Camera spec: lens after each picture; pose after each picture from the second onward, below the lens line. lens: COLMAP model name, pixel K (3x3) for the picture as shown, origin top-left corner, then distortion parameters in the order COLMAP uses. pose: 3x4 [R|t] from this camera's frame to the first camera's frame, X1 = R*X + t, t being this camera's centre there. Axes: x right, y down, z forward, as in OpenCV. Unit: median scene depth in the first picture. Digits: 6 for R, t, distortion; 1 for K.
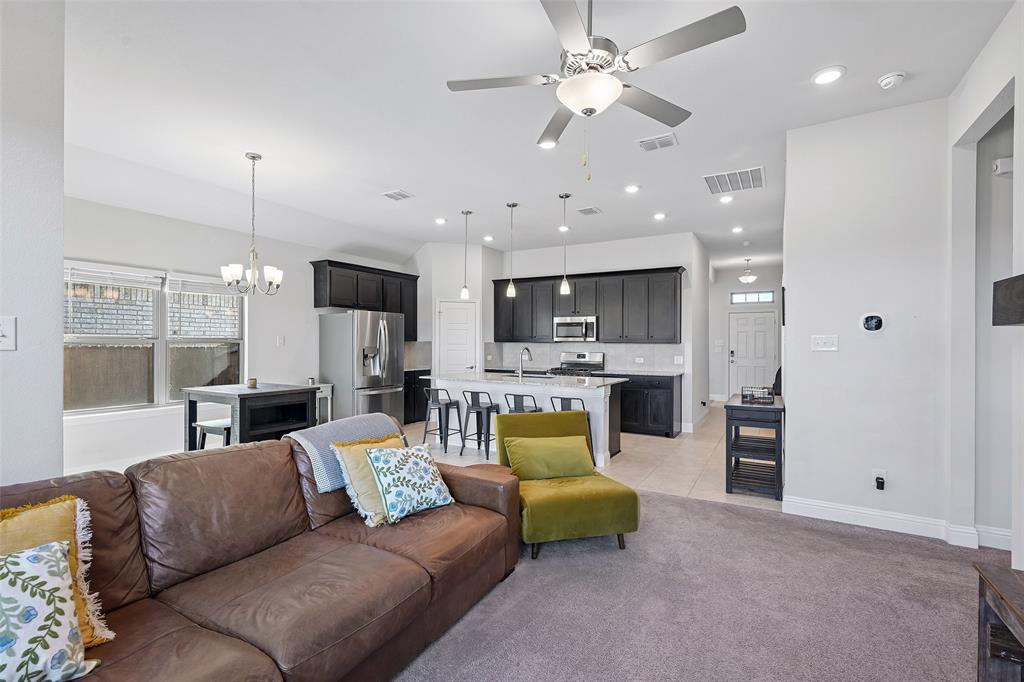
lens RADIAL K [[469.1, 0, 505.5], [0, 469.1, 343.6], [0, 0, 1]] dist [0.002799, 0.000219]
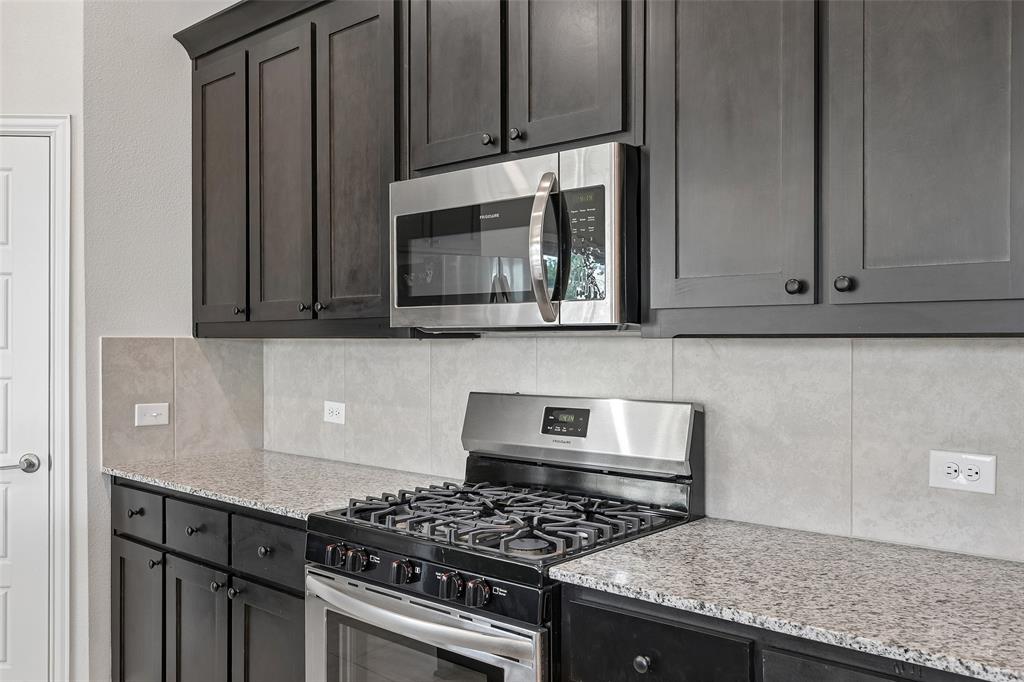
lens RADIAL K [[837.9, 0, 510.2], [0, 837.9, 343.4], [0, 0, 1]] dist [-0.000801, -0.005367]
pose [[0.985596, -0.000779, -0.169114, 0.200382], [0.000141, 0.999993, -0.003786, 0.001096], [0.169115, 0.003708, 0.985589, 0.744503]]
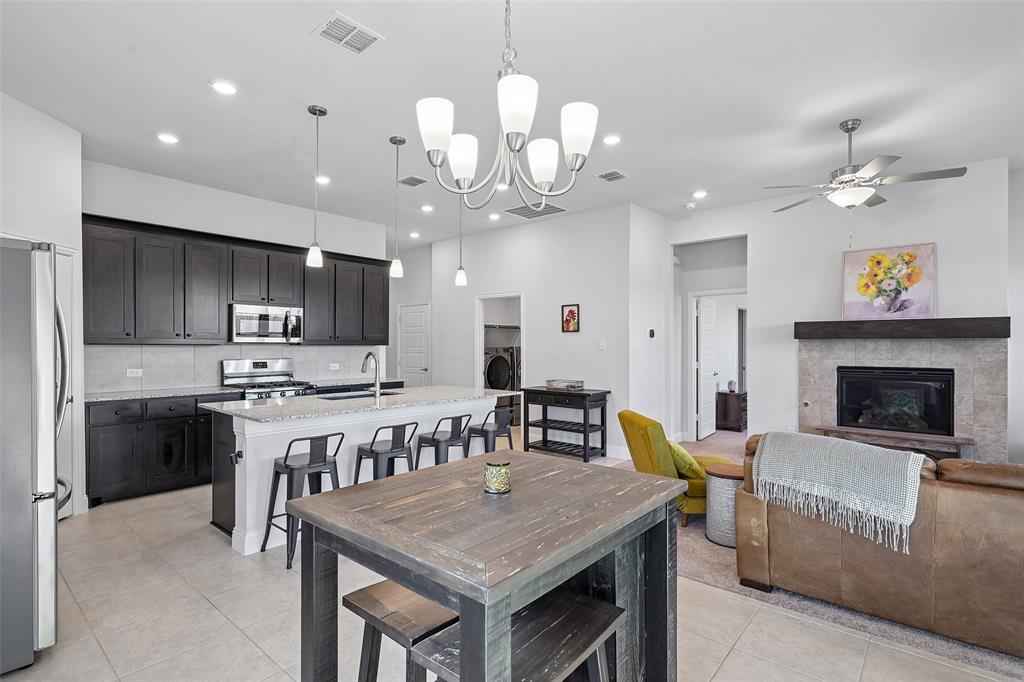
lens RADIAL K [[490.9, 0, 509.9], [0, 490.9, 347.2], [0, 0, 1]] dist [0.002966, -0.001521]
pose [[0.176957, -0.005726, 0.984202, -0.490576], [0.002906, 0.999982, 0.005296, -0.001625], [-0.984214, 0.001923, 0.176971, 0.545898]]
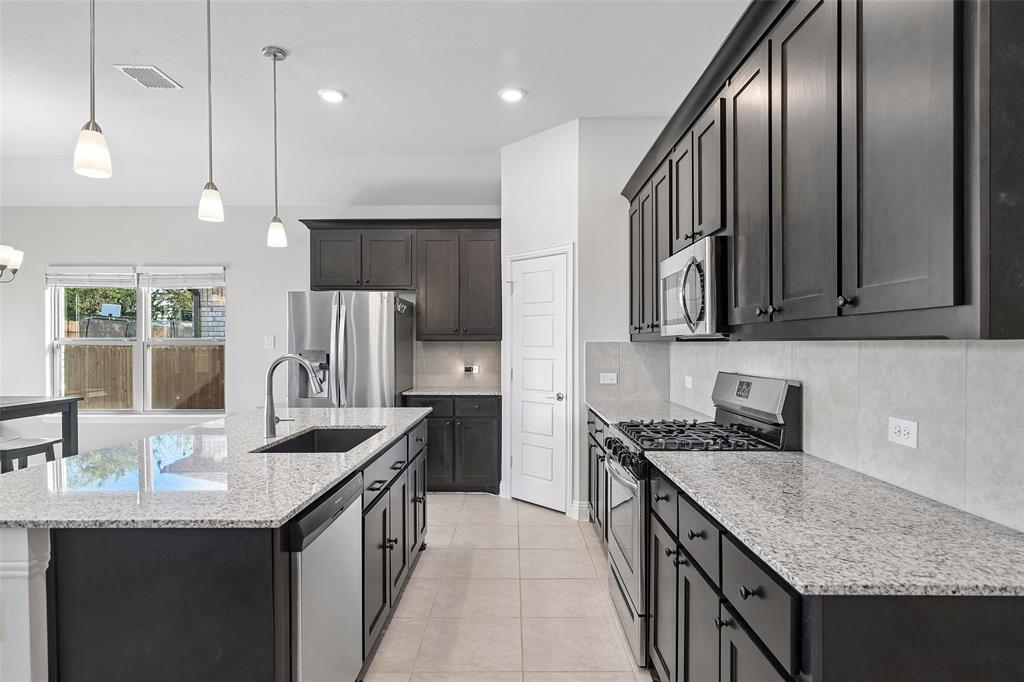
lens RADIAL K [[556.3, 0, 510.4], [0, 556.3, 351.1], [0, 0, 1]] dist [0.001623, 0.001009]
pose [[0.505904, 0.007208, -0.862560, 0.394979], [0.001442, 0.999957, 0.009202, 0.000813], [0.862588, -0.005899, 0.505872, 0.744328]]
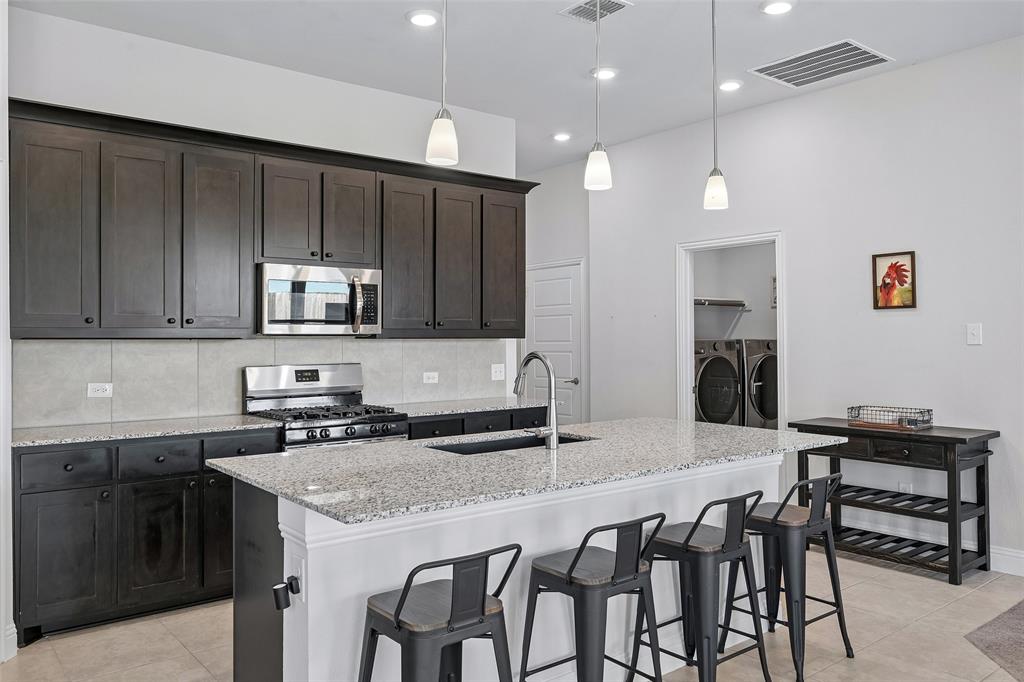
lens RADIAL K [[771.9, 0, 511.9], [0, 771.9, 330.3], [0, 0, 1]] dist [-0.007006, 0.008339]
pose [[0.352284, 0.005826, 0.935875, -0.364004], [0.009130, 0.999912, -0.009662, -0.001410], [-0.935849, 0.011948, 0.352199, 0.665600]]
